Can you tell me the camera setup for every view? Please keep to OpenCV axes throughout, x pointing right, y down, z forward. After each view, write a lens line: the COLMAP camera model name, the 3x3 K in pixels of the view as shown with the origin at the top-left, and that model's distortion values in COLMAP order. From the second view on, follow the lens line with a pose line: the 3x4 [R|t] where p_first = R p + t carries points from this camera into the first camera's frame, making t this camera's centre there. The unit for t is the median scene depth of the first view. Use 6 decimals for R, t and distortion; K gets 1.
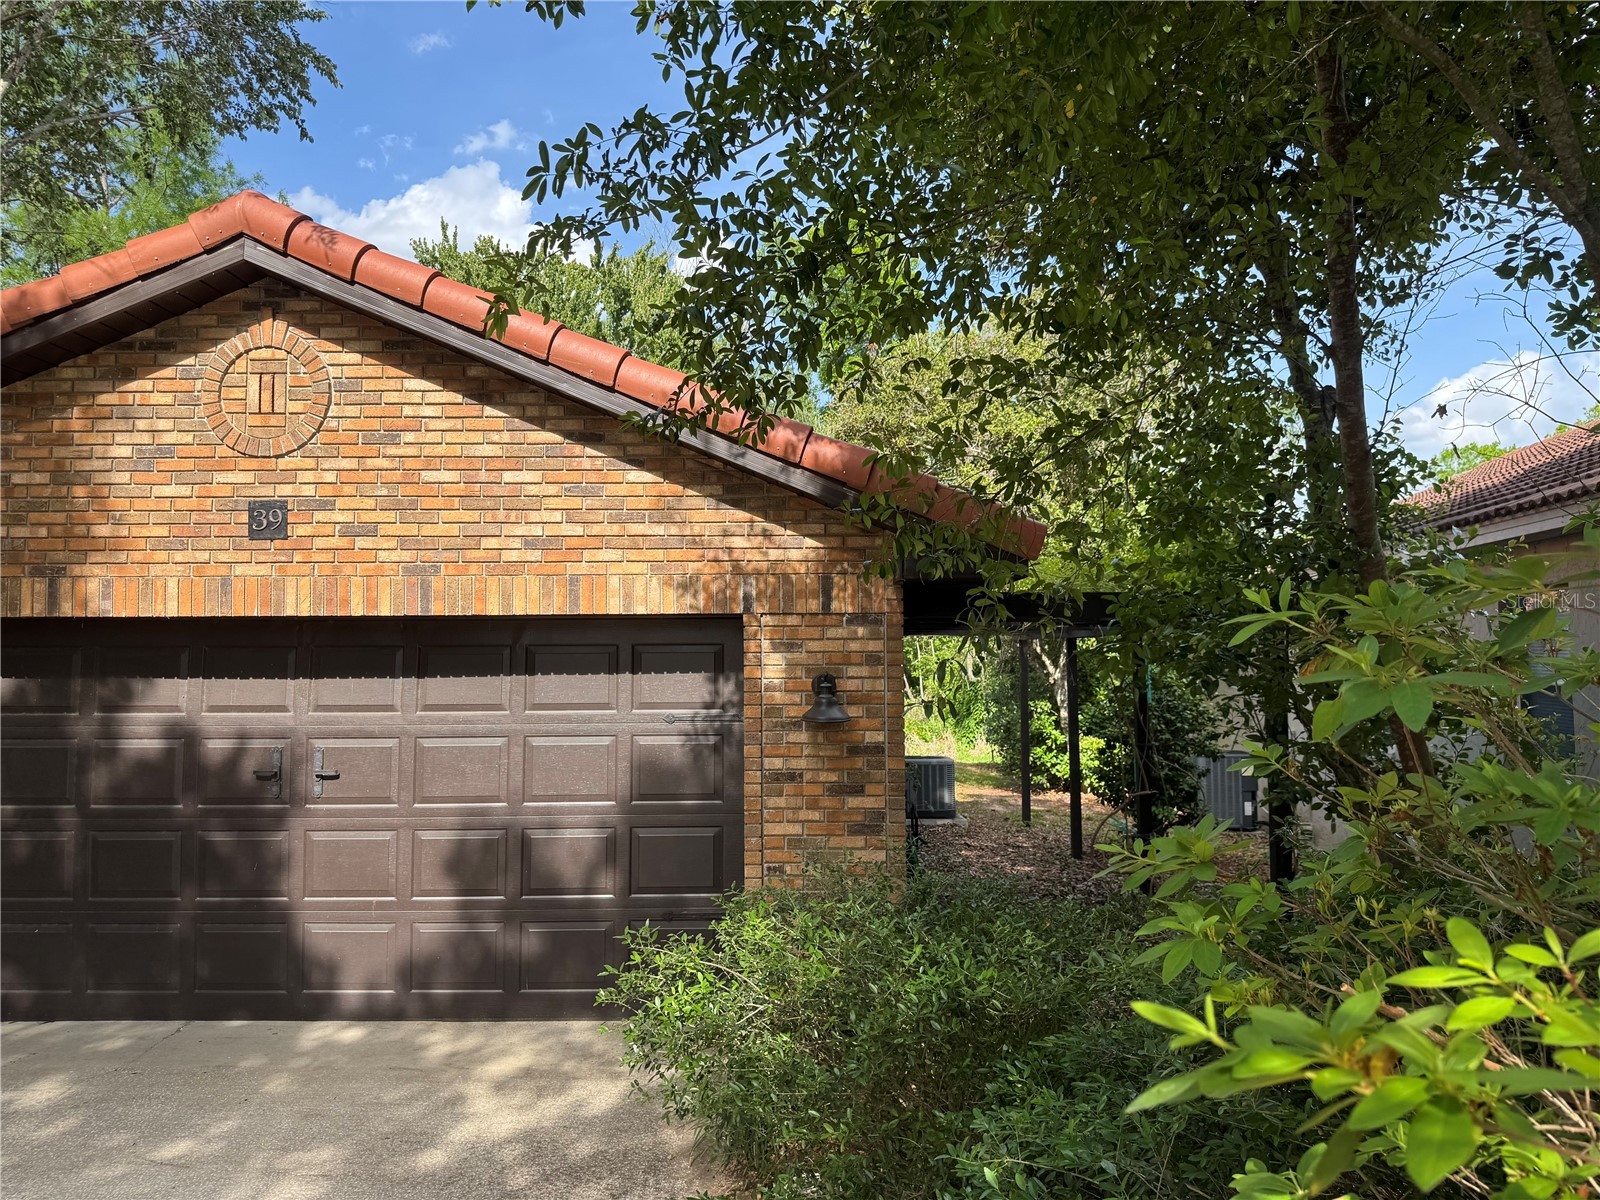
lens RADIAL K [[1146.5, 0, 790.8], [0, 1146.5, 606.0], [0, 0, 1]] dist [0.096722, -0.119734]
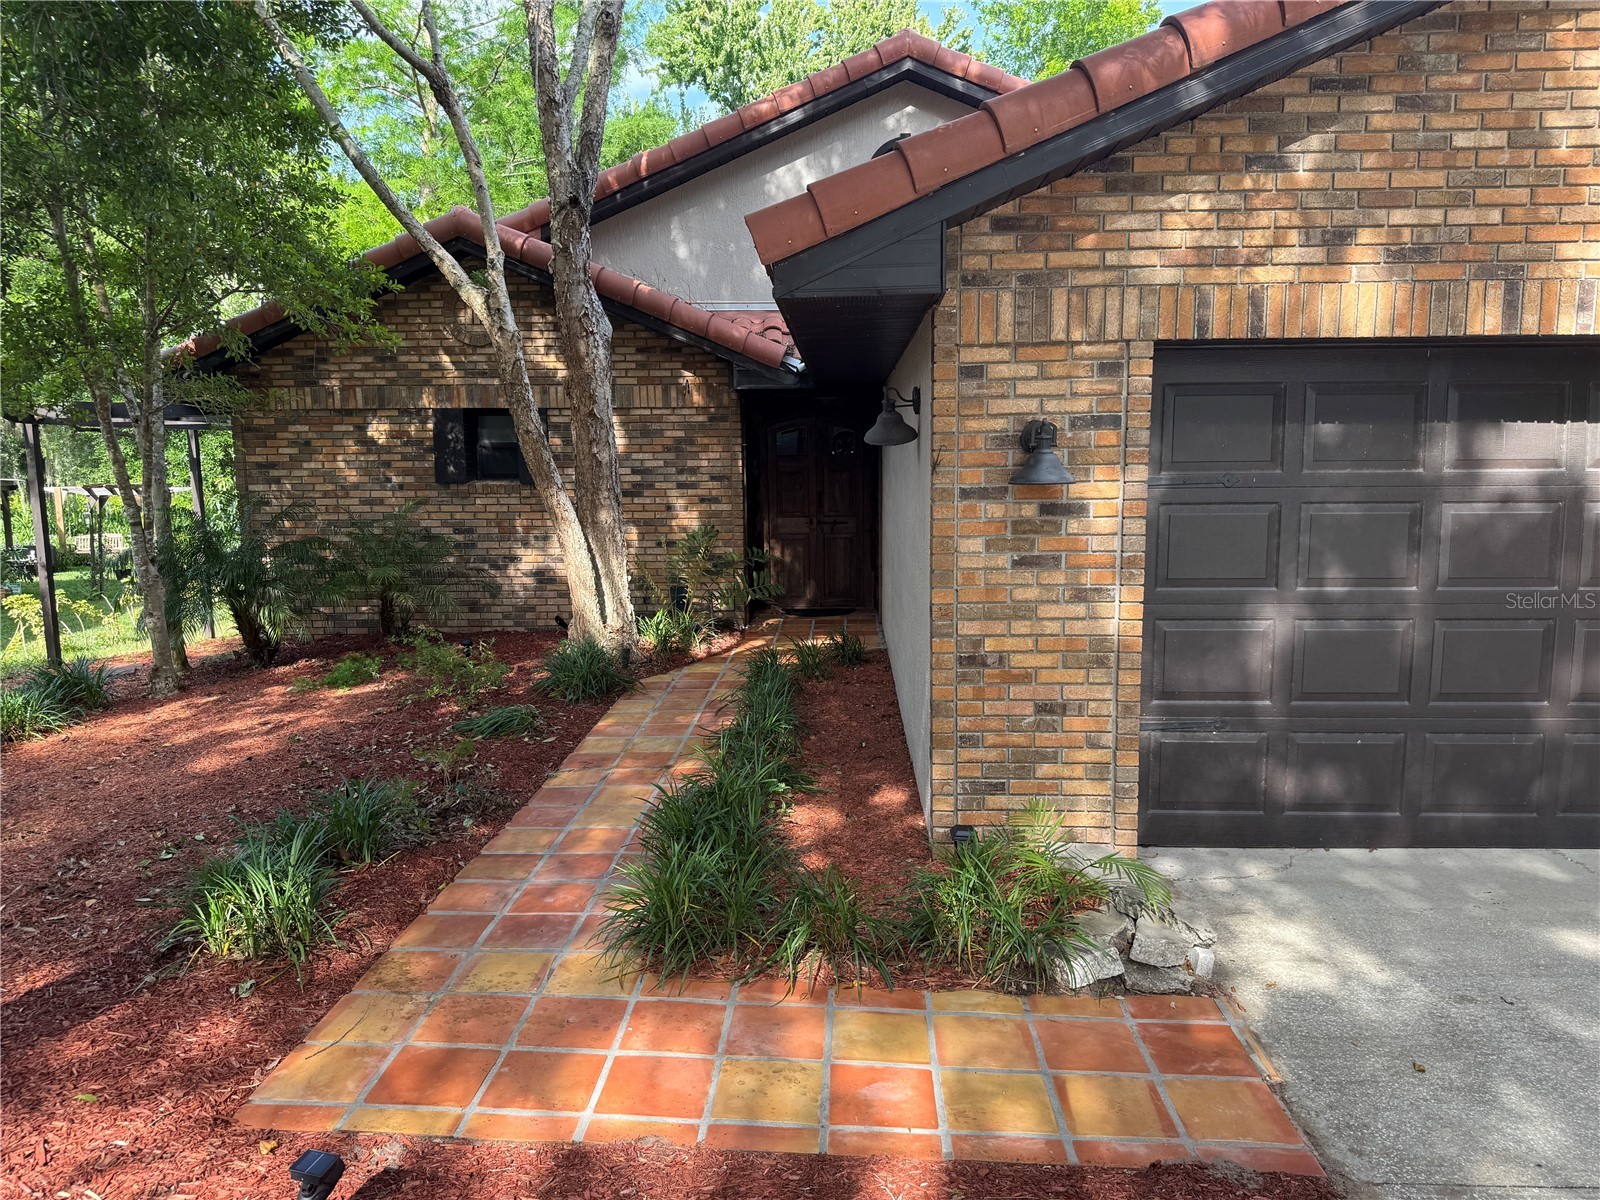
lens RADIAL K [[1152.8, 0, 799.5], [0, 1152.8, 675.6], [0, 0, 1]] dist [0.060452, -0.086350]
pose [[0.999109, -0.002077, -0.042144, -1.052147], [0.011778, 0.972817, 0.231277, 0.043351], [0.040518, -0.231567, 0.971975, 0.209304]]
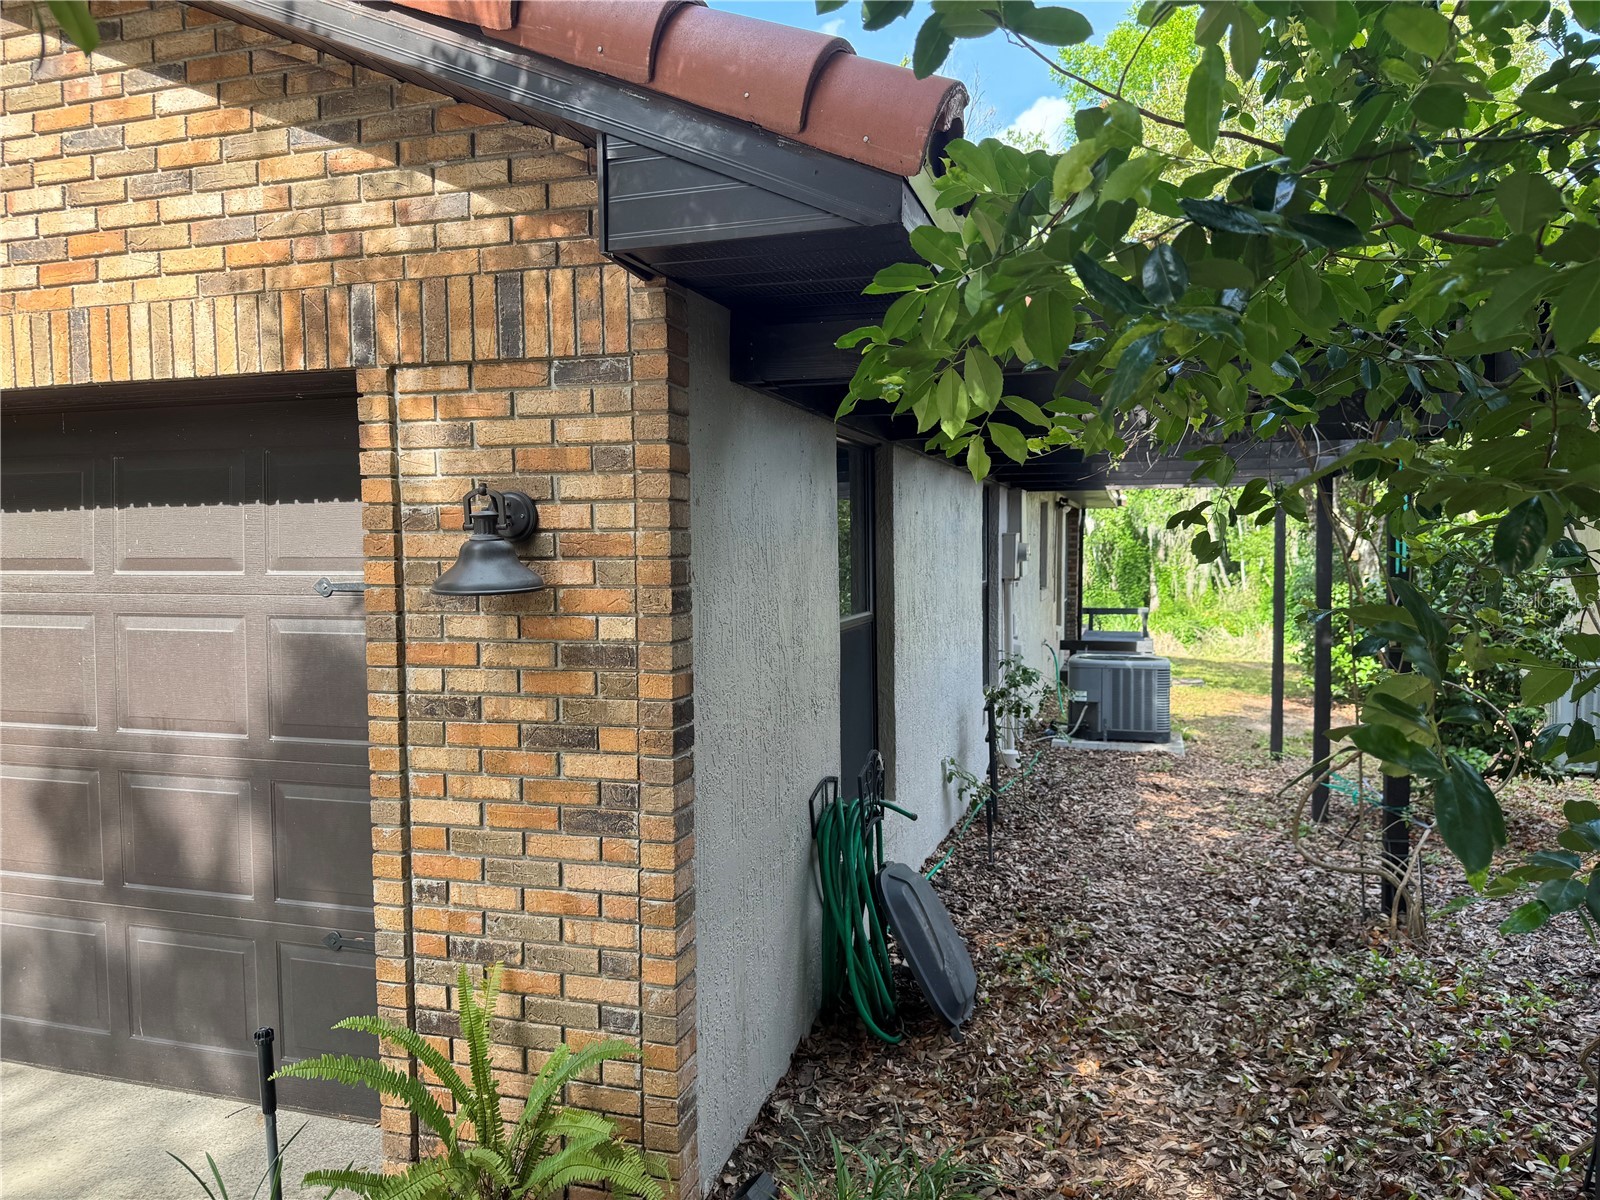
lens RADIAL K [[1146.5, 0, 790.8], [0, 1146.5, 606.0], [0, 0, 1]] dist [0.096722, -0.119734]
pose [[0.953361, 0.012141, -0.301587, 0.276475], [0.020463, 0.994292, 0.104715, 0.057784], [0.301137, -0.106003, 0.947671, 0.580907]]
